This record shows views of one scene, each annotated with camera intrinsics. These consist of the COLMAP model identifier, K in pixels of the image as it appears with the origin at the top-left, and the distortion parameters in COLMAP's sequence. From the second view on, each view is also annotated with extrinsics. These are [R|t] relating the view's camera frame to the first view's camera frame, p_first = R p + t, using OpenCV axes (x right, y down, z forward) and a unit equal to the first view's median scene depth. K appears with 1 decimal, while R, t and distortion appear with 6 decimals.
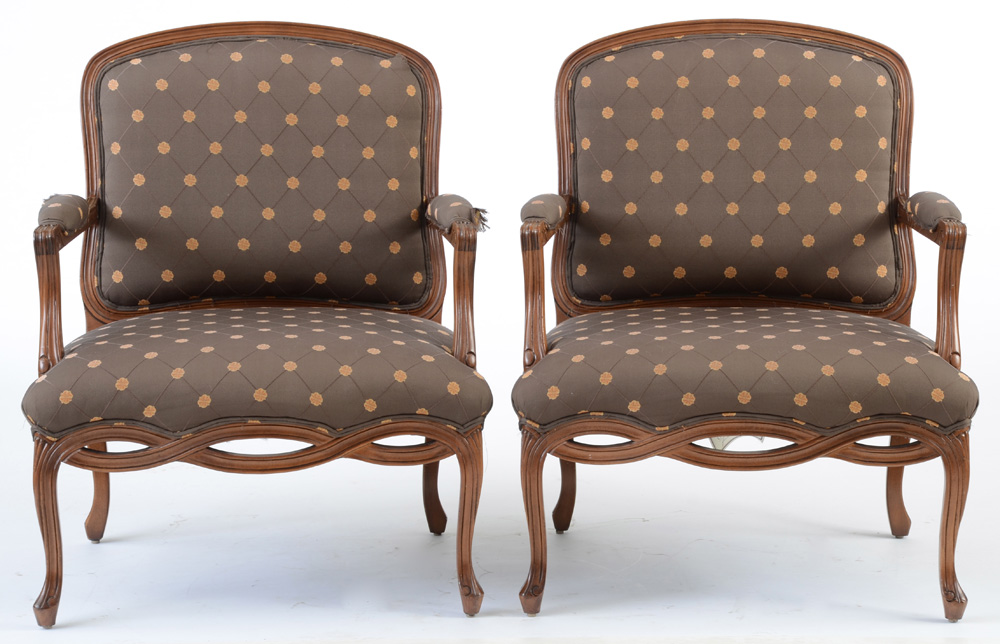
lens RADIAL K [[3065.2, 0, 508.7], [0, 3065.2, 335.1], [0, 0, 1]] dist [0.776857, 0.000000]
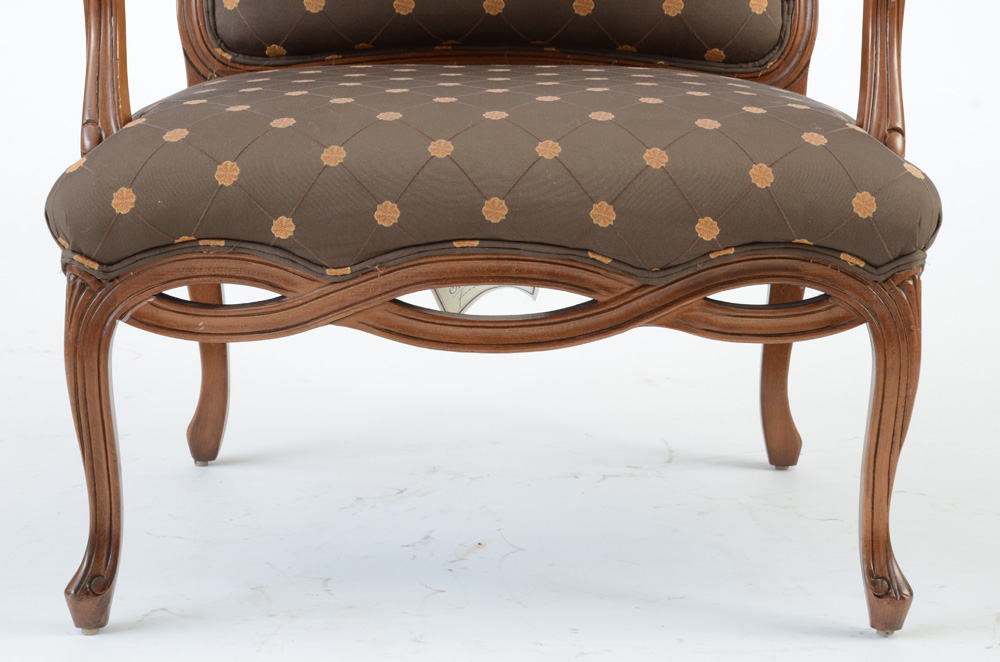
lens RADIAL K [[2936.6, 0, 495.1], [0, 2936.6, 339.7], [0, 0, 1]] dist [0.764483, 0.000000]
pose [[0.999330, 0.001005, 0.036599, 0.056448], [-0.002213, 0.999453, 0.032988, 0.024782], [-0.036546, -0.033047, 0.998785, 0.490625]]
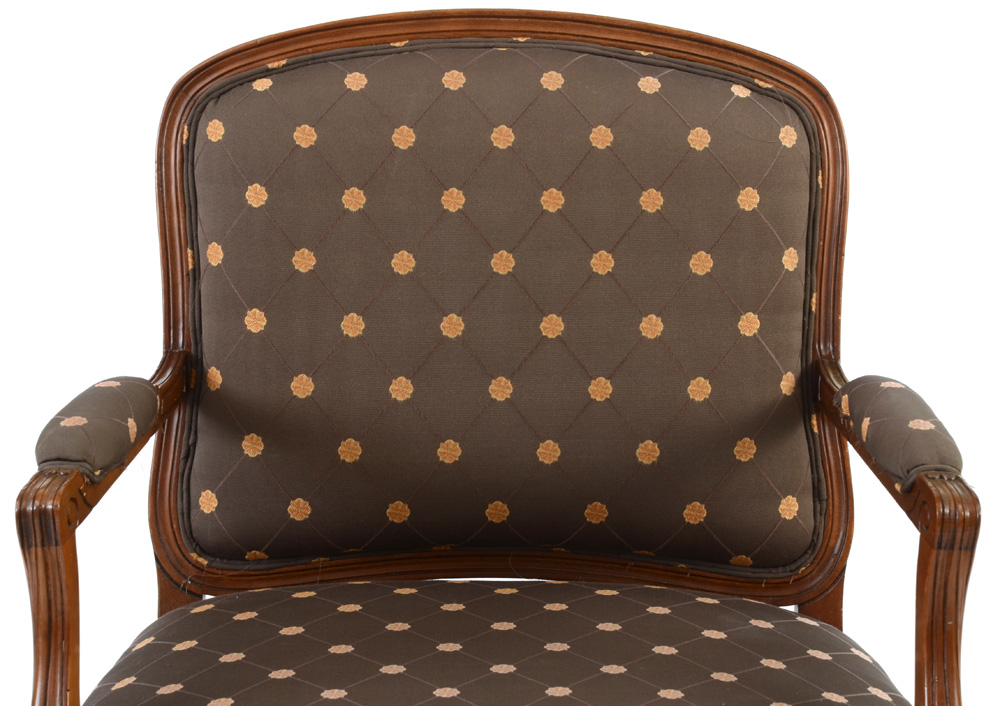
lens RADIAL K [[2772.4, 0, 502.2], [0, 2772.4, 353.6], [0, 0, 1]] dist [0.561393, 0.000000]
pose [[0.999264, -0.000761, 0.038344, 0.059377], [-0.002304, 0.996806, 0.079824, -0.089623], [-0.038282, -0.079854, 0.996071, 0.584013]]
